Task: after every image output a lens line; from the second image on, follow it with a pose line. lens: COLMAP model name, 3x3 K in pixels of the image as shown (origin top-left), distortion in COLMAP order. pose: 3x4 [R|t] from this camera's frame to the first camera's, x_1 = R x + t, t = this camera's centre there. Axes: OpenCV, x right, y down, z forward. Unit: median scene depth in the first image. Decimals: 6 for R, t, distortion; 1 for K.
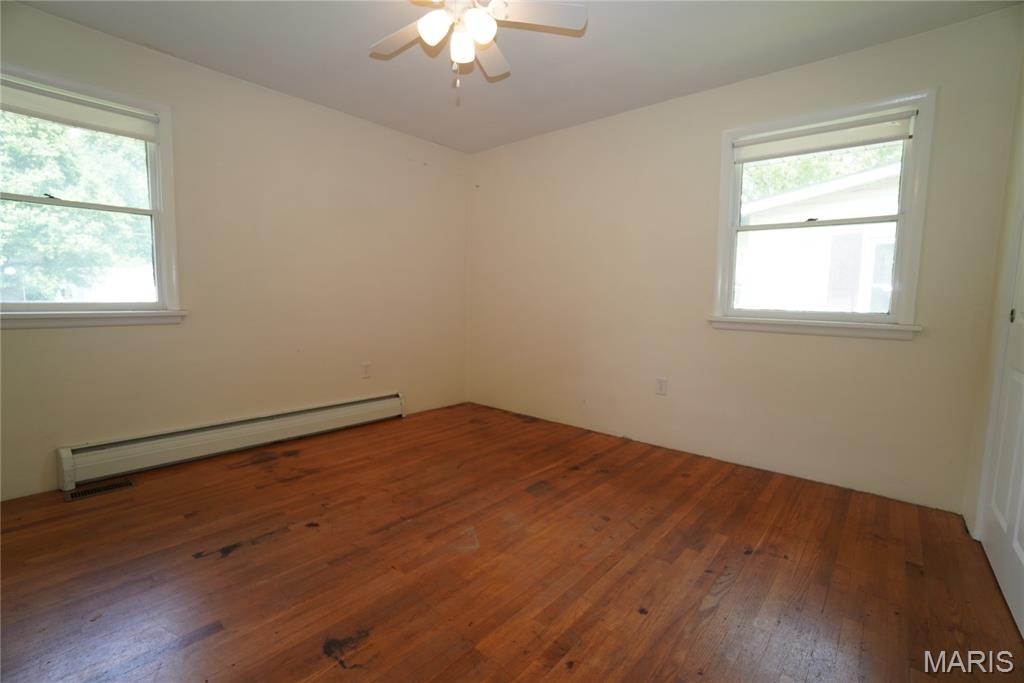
lens RADIAL K [[458.3, 0, 512.0], [0, 458.3, 341.5], [0, 0, 1]] dist [0.097022, 0.000002]
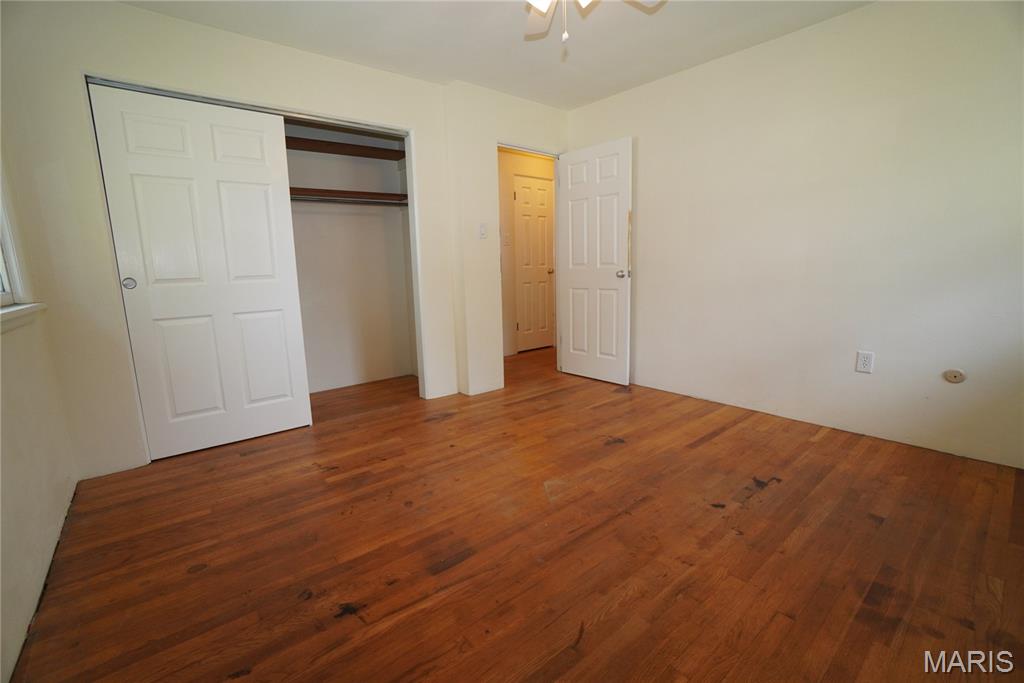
lens RADIAL K [[445.9, 0, 508.7], [0, 445.9, 334.0], [0, 0, 1]] dist [0.000074, 0.025233]
pose [[-0.984450, -0.020198, 0.174497, -0.154853], [0.026581, 0.964800, 0.261637, -0.189163], [-0.173640, 0.262207, -0.949261, 1.812450]]
